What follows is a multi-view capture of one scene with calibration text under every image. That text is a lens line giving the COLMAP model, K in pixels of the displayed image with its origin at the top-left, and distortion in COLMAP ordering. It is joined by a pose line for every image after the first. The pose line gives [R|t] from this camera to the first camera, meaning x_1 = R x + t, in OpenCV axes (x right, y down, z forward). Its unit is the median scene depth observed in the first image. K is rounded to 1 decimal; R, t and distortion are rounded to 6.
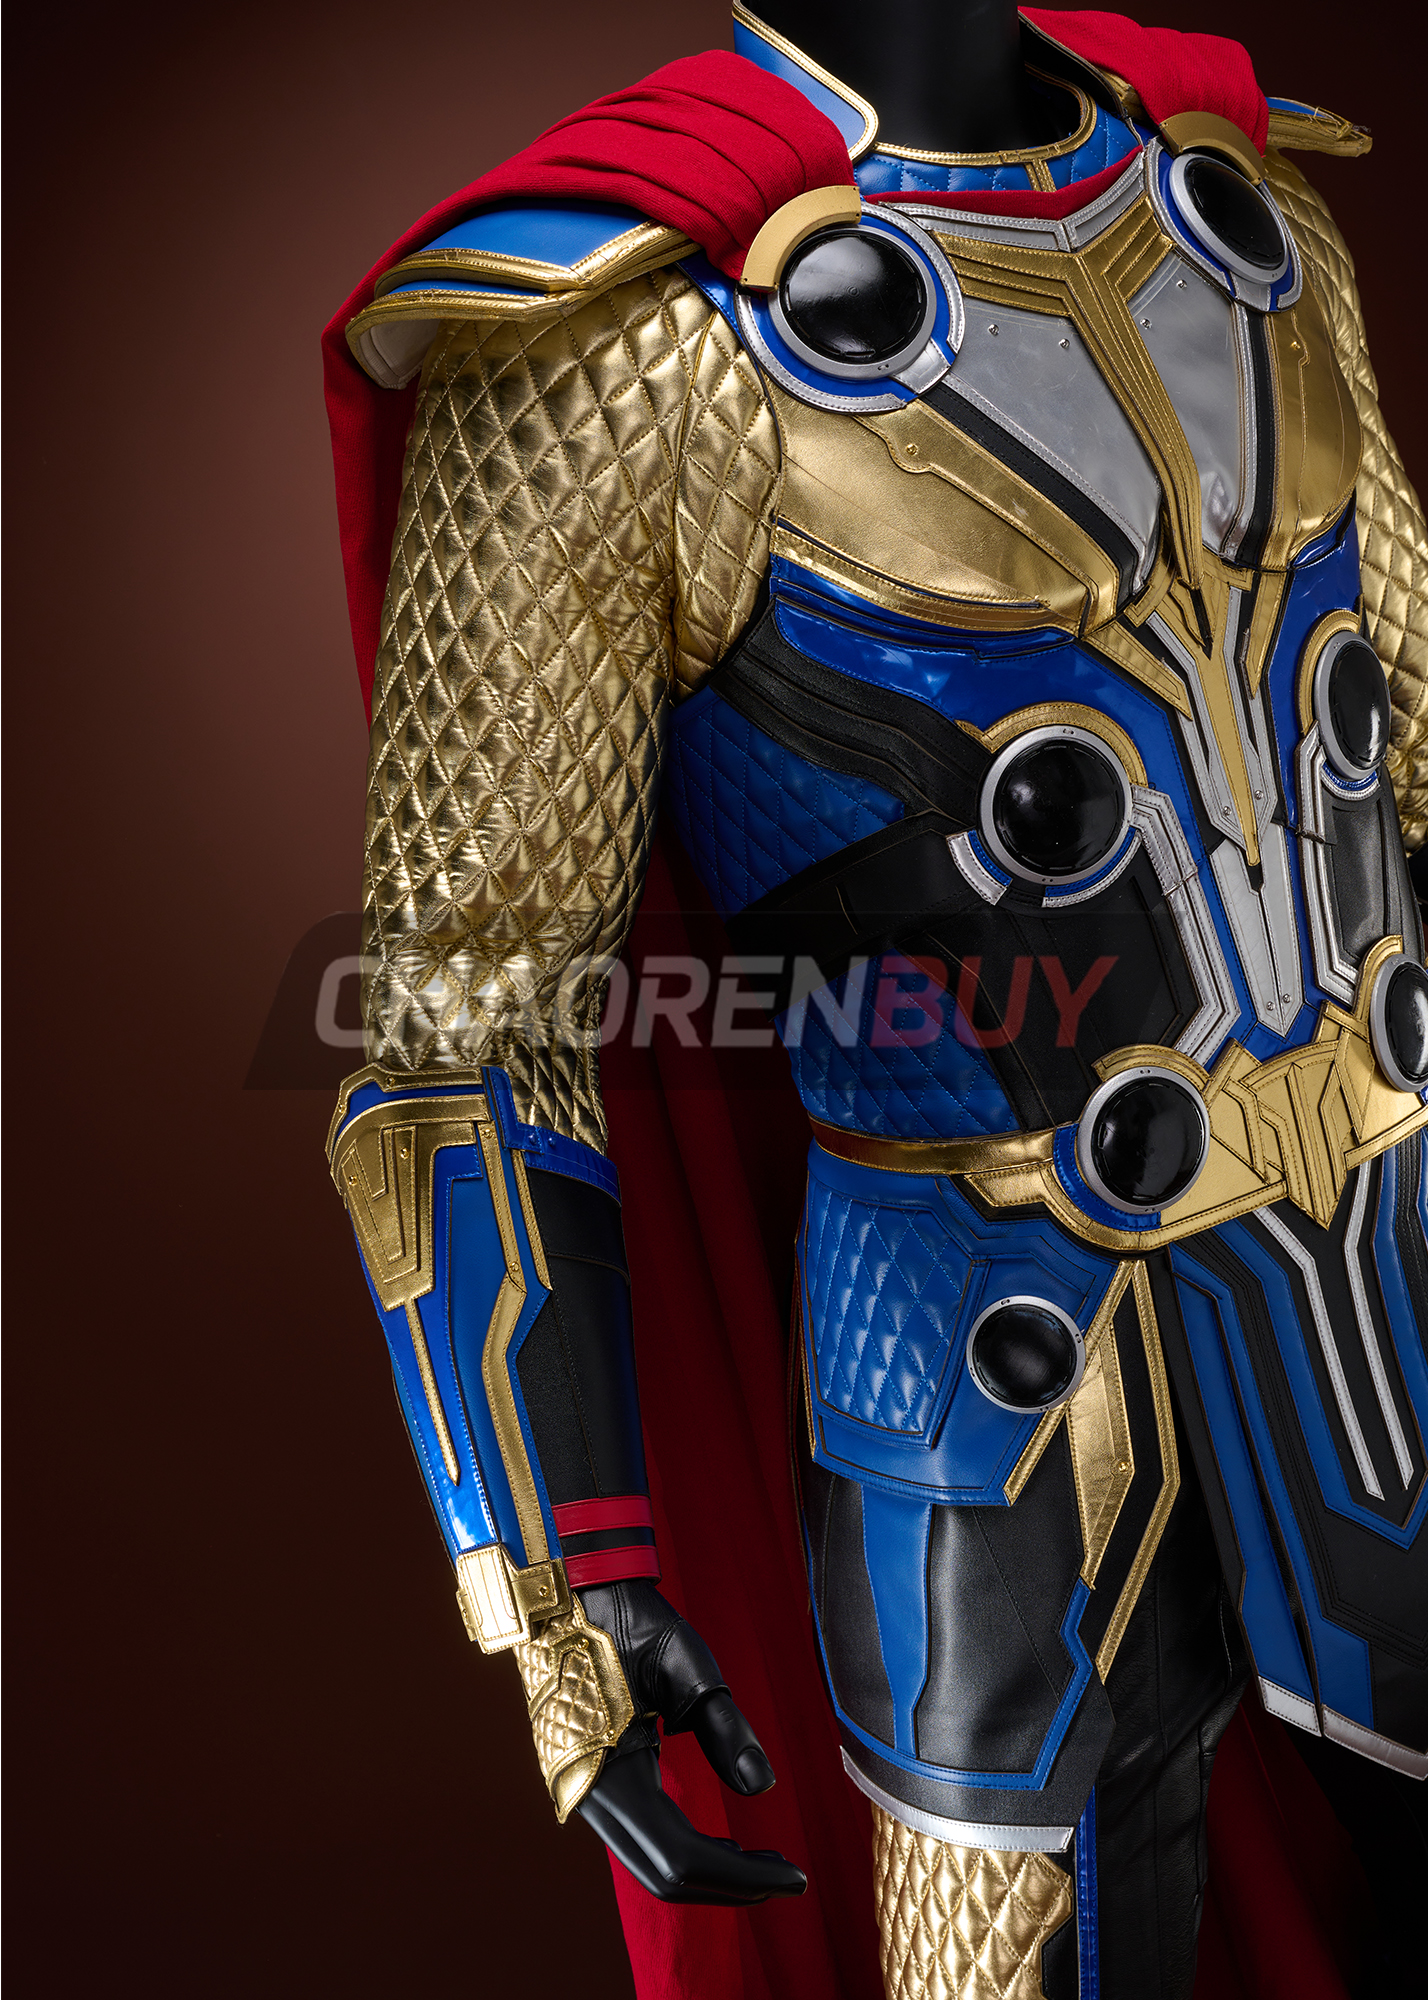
lens RADIAL K [[2888.5, 0, 707.4], [0, 2888.5, 1030.0], [0, 0, 1]] dist [0.046142, 0.000000]
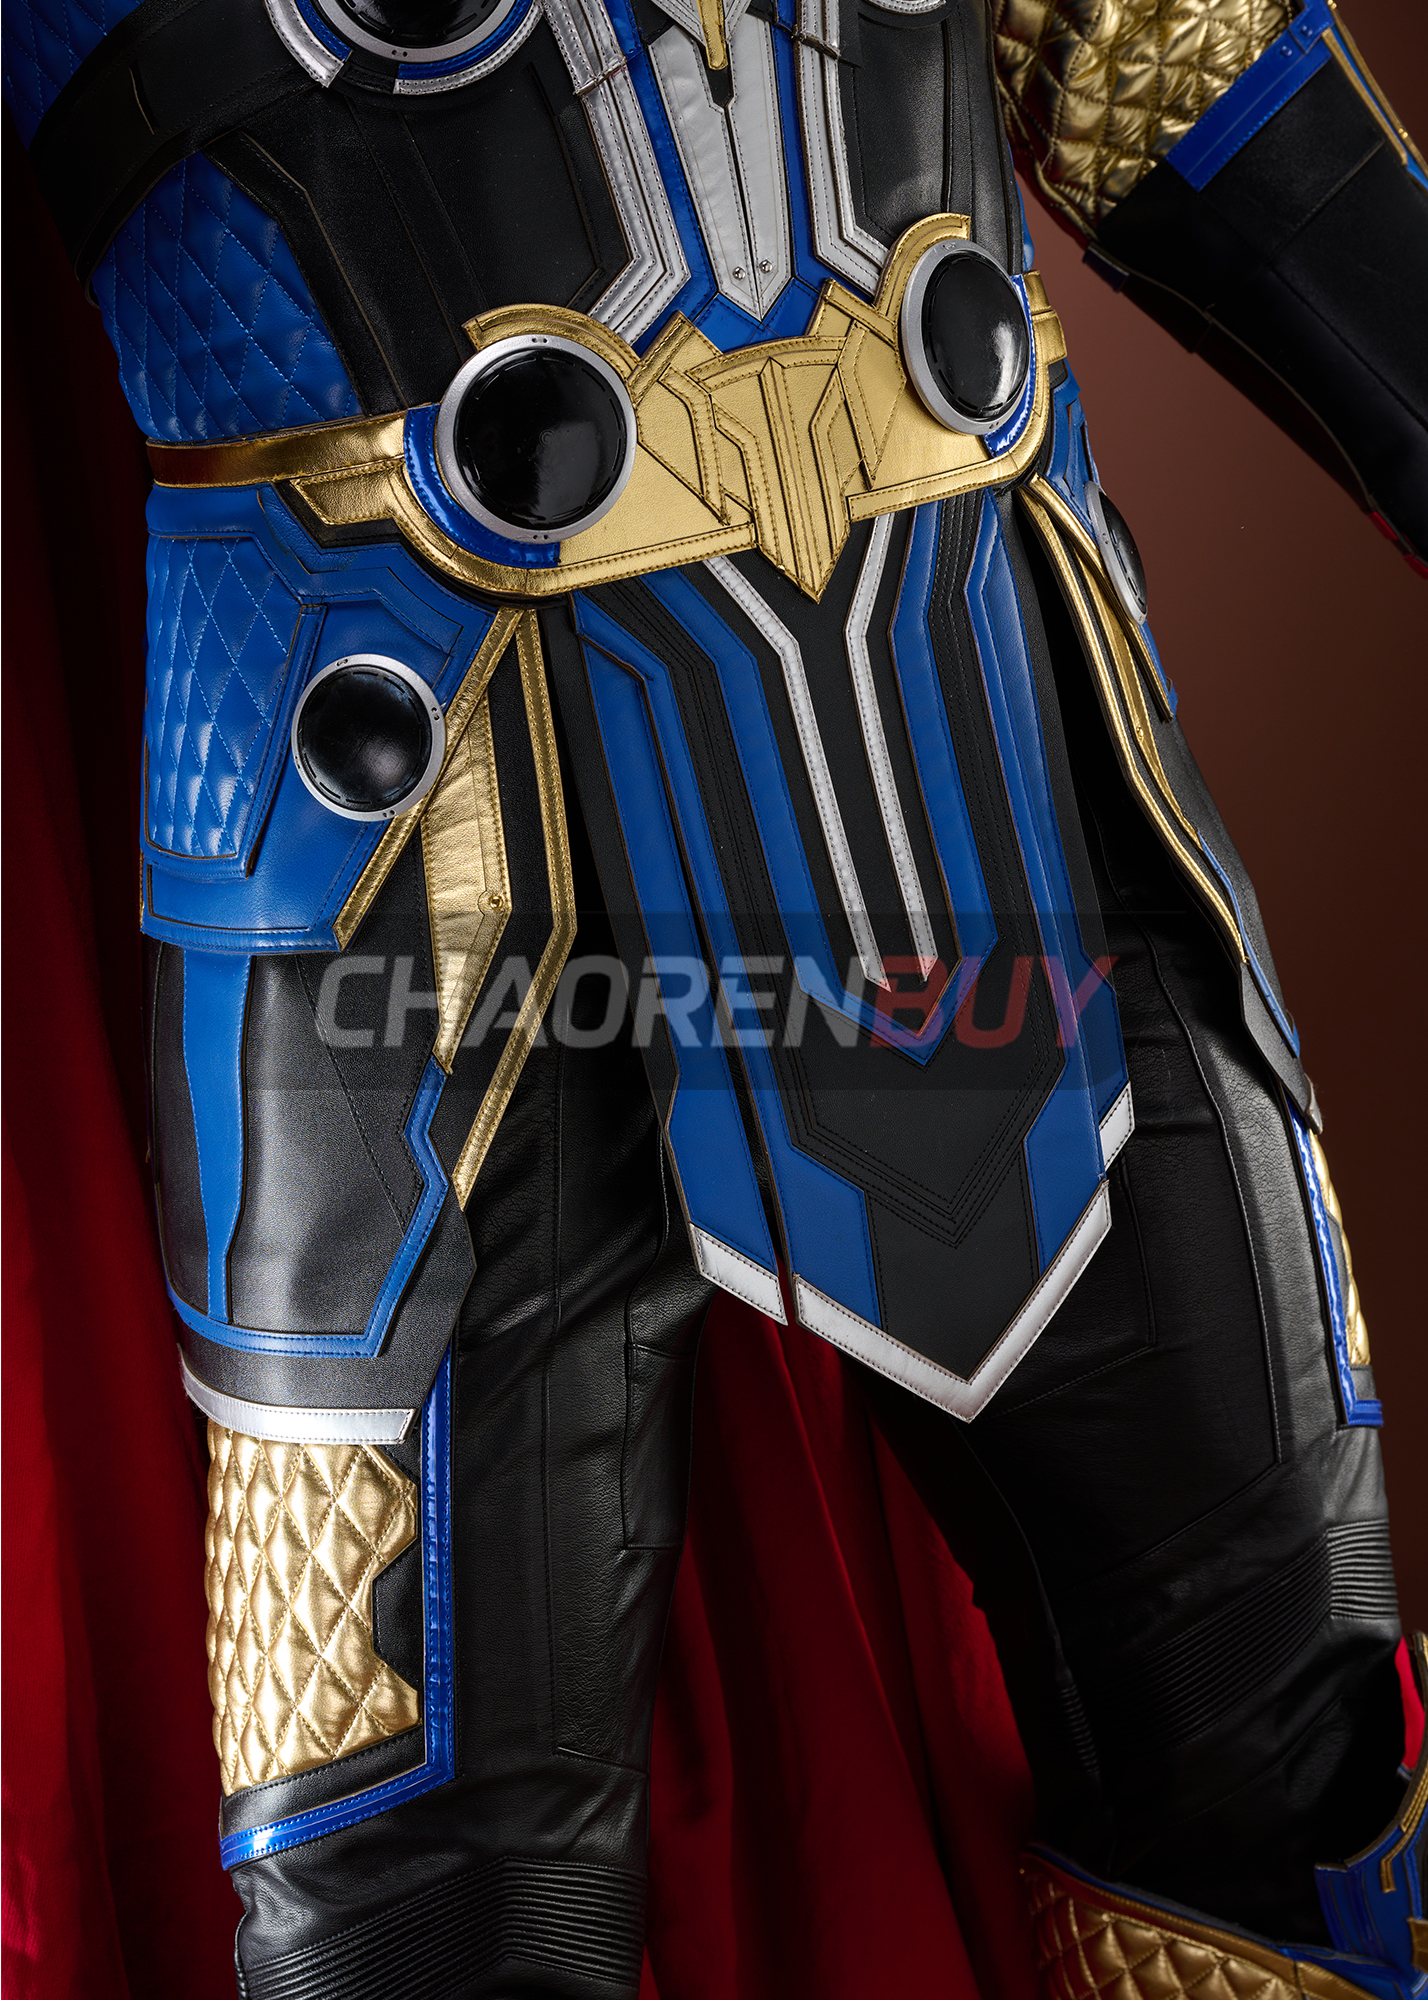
lens RADIAL K [[4098.6, 0, 713.5], [0, 4098.6, 1001.7], [0, 0, 1]] dist [-0.002698, 0.000000]
pose [[0.997903, 0.051438, -0.039298, 0.235819], [-0.051520, 0.998671, -0.001061, 0.171816], [0.039191, 0.003083, 0.999227, -0.011682]]
